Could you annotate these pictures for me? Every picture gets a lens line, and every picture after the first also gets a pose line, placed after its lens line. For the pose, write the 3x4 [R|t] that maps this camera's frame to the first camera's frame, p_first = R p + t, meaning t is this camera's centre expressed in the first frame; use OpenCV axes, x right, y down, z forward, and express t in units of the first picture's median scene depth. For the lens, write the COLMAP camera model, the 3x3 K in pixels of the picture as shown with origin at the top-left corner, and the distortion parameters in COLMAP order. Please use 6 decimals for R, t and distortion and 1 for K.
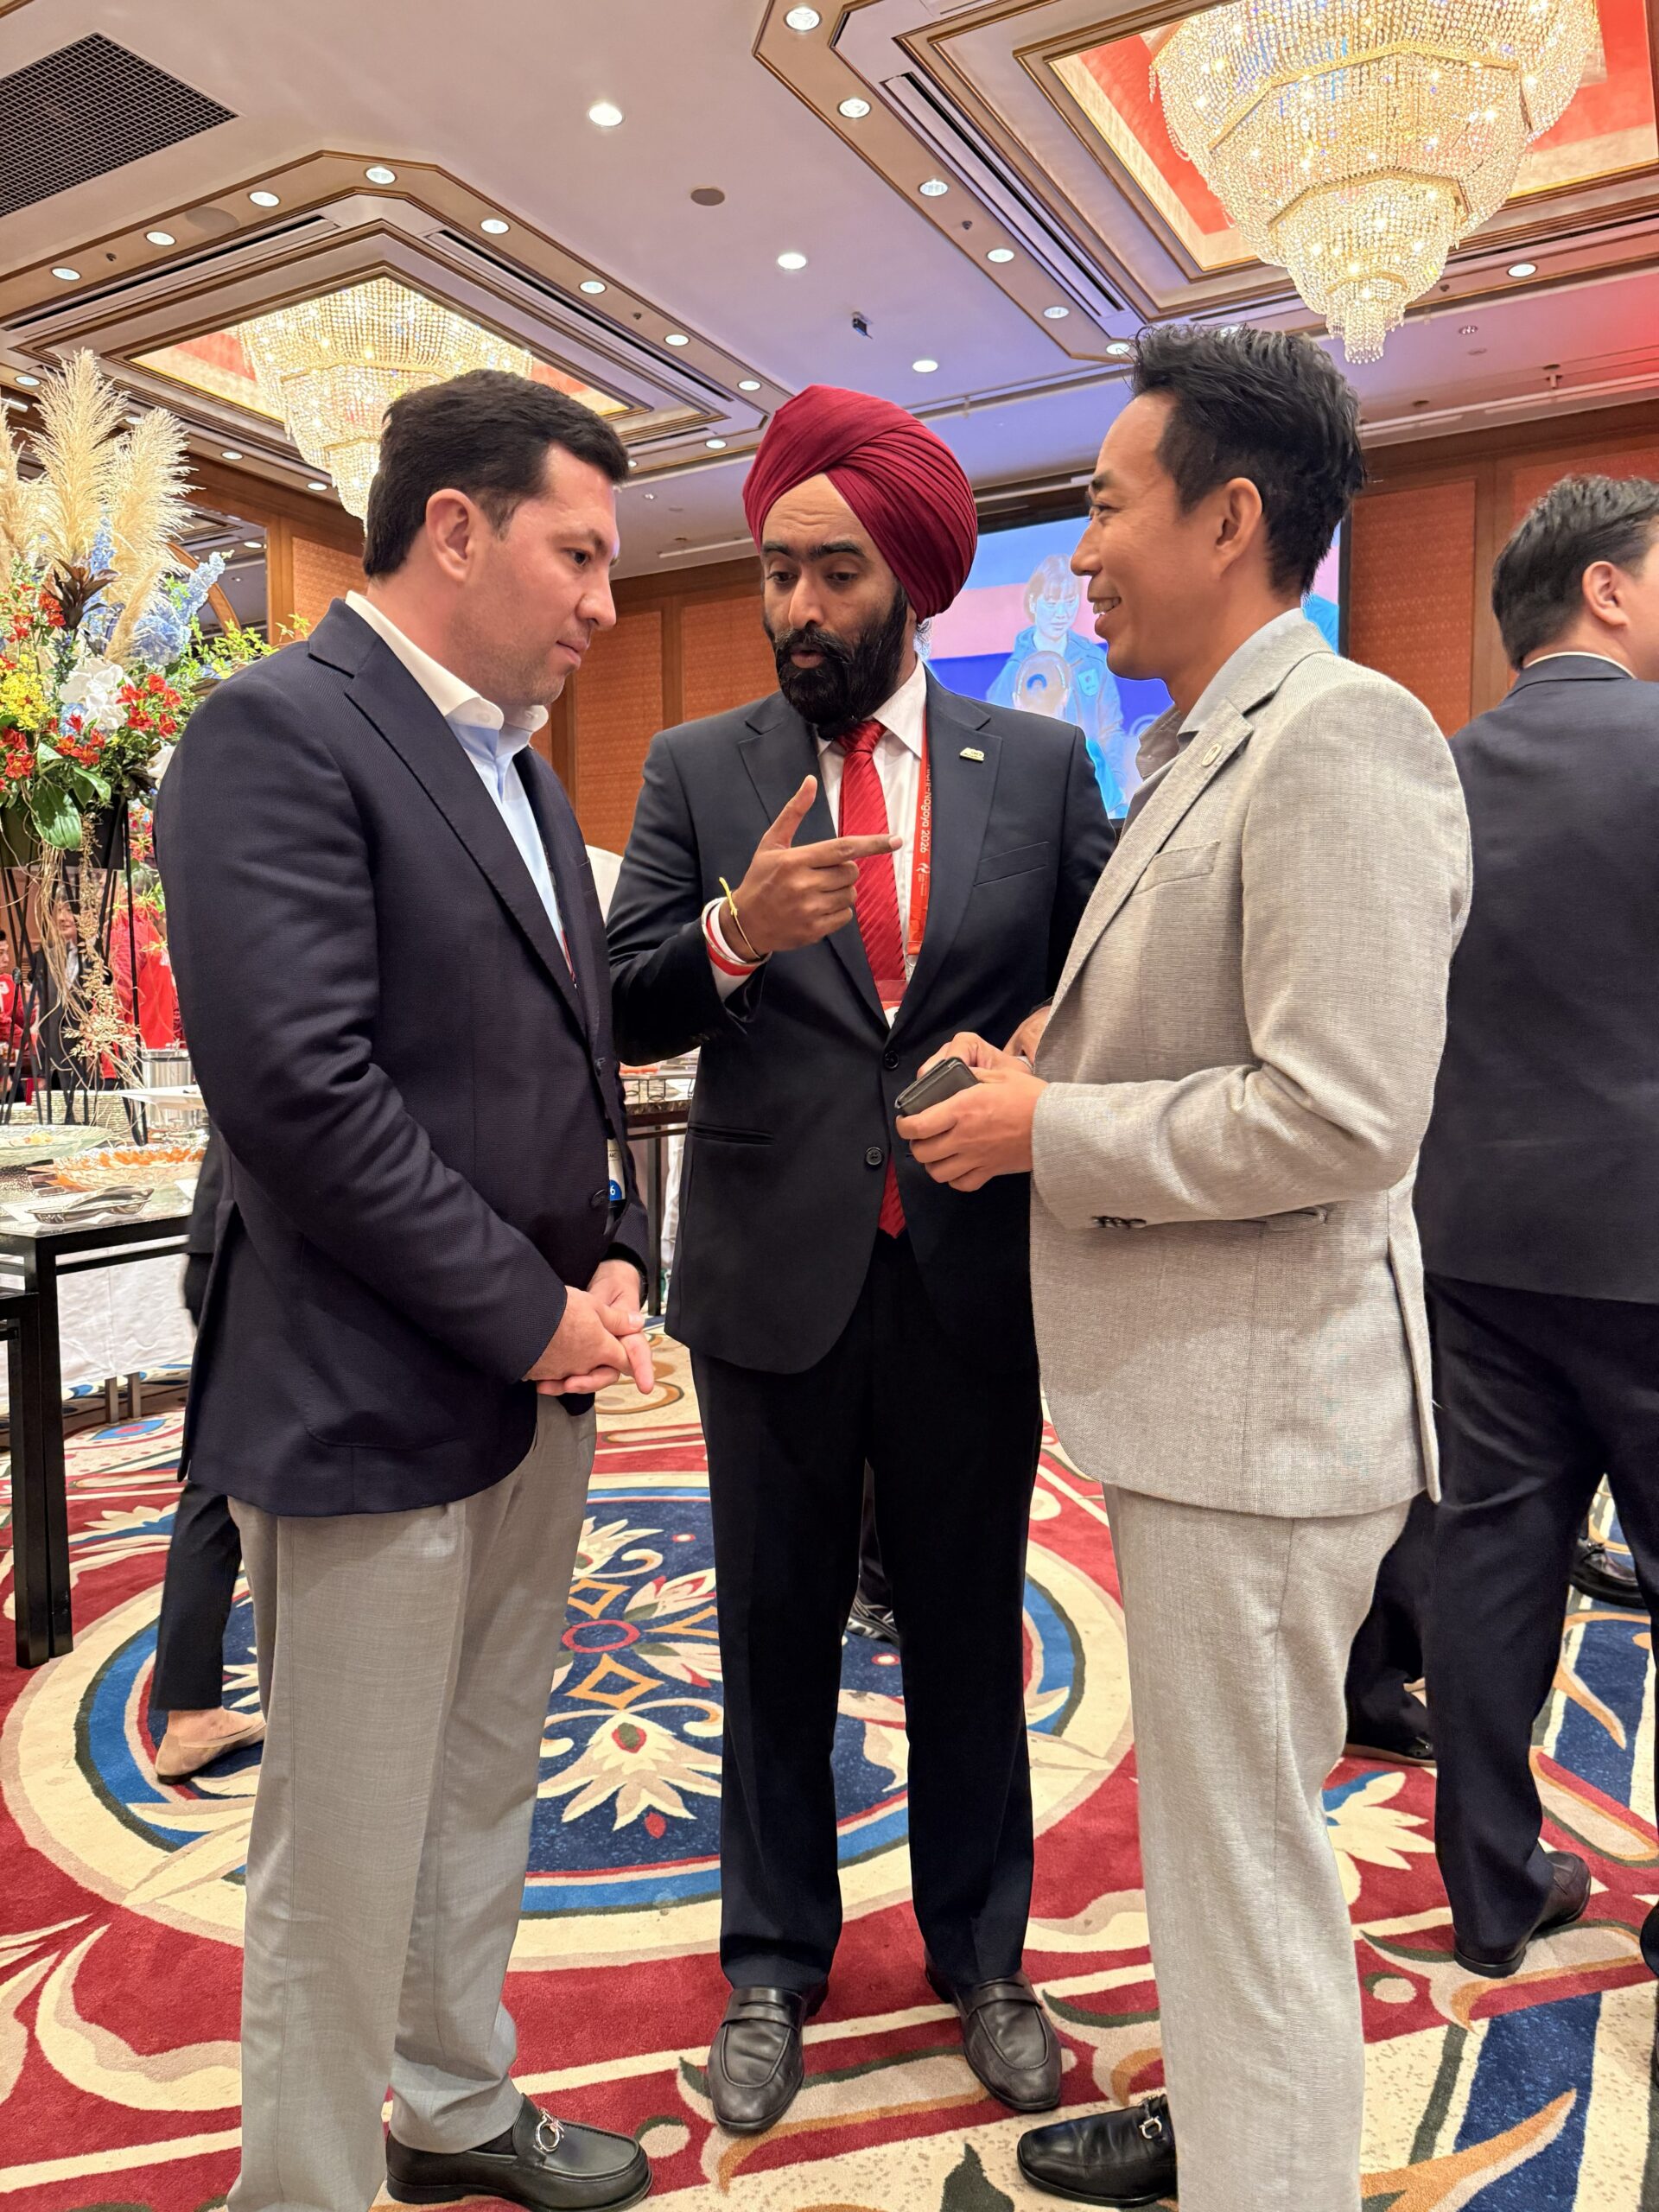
lens RADIAL K [[1604.7, 0, 824.7], [0, 1604.7, 1110.6], [0, 0, 1]] dist [0.002485, -0.000840]
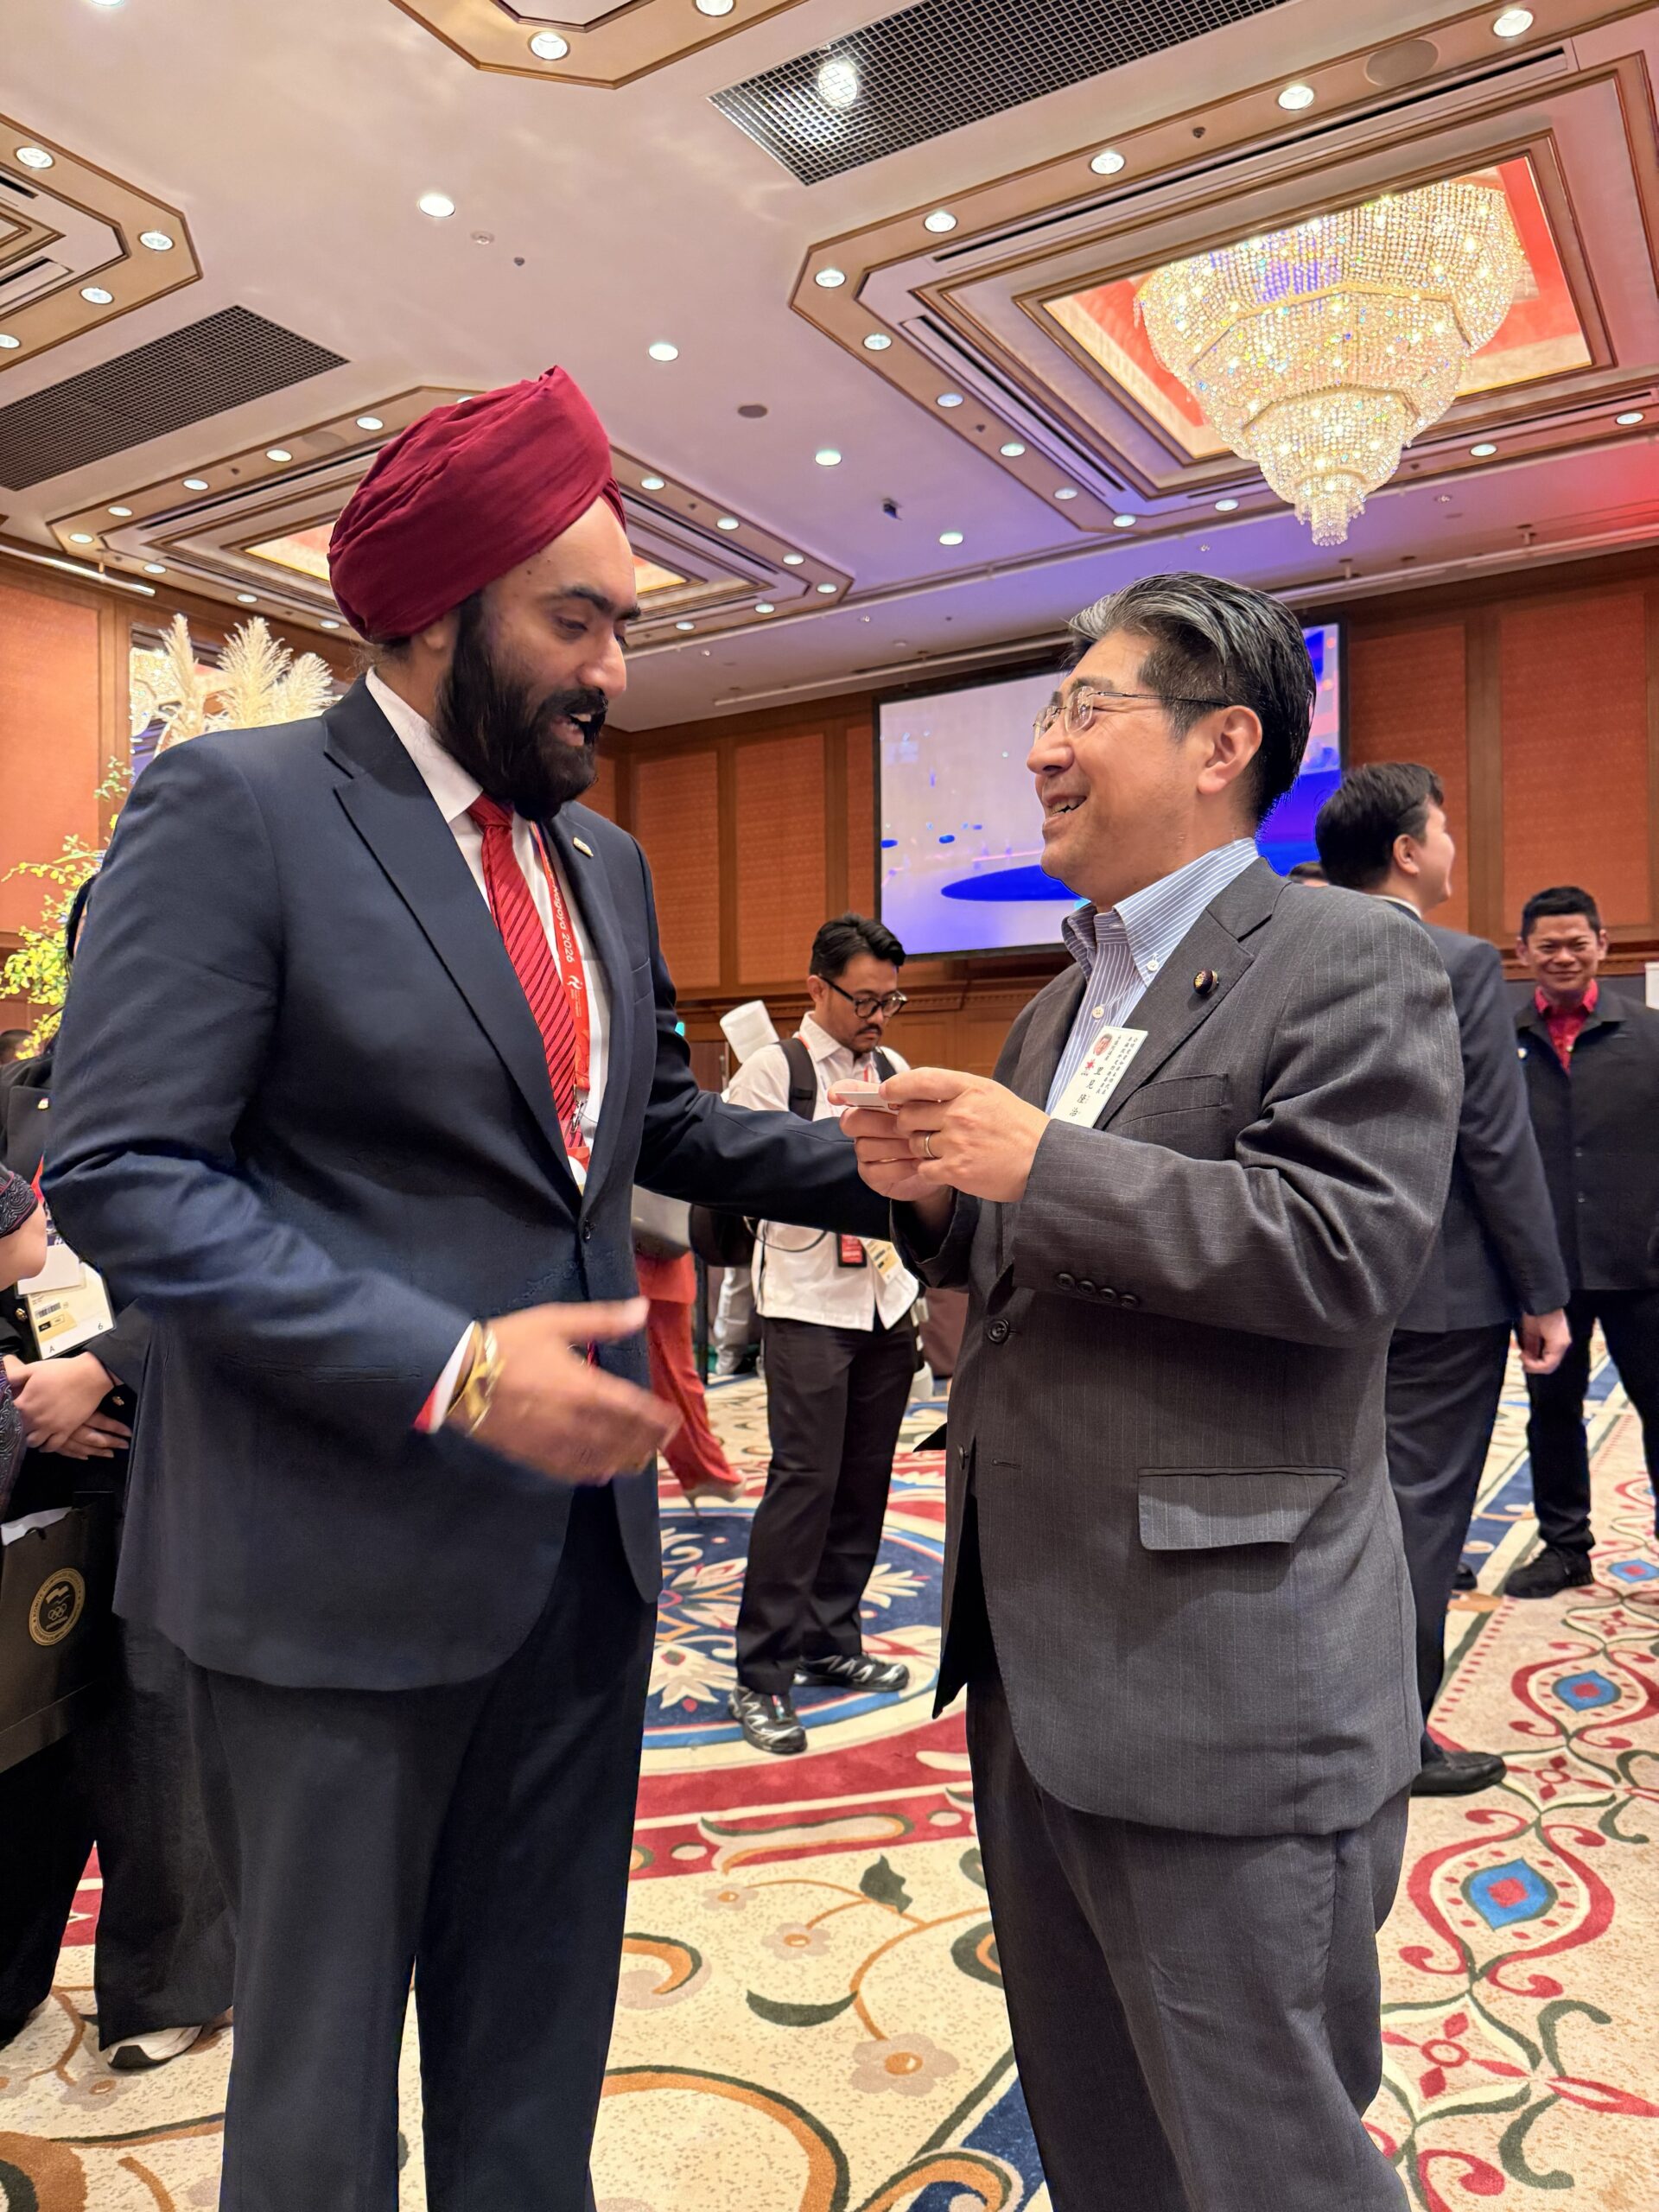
lens RADIAL K [[1604.7, 0, 824.7], [0, 1604.7, 1110.6], [0, 0, 1]] dist [0.002485, -0.000840]
pose [[0.999218, -0.009824, -0.038294, 0.019038], [0.007284, 0.997798, -0.065925, 0.004161], [0.038857, 0.065595, 0.997089, -0.116111]]
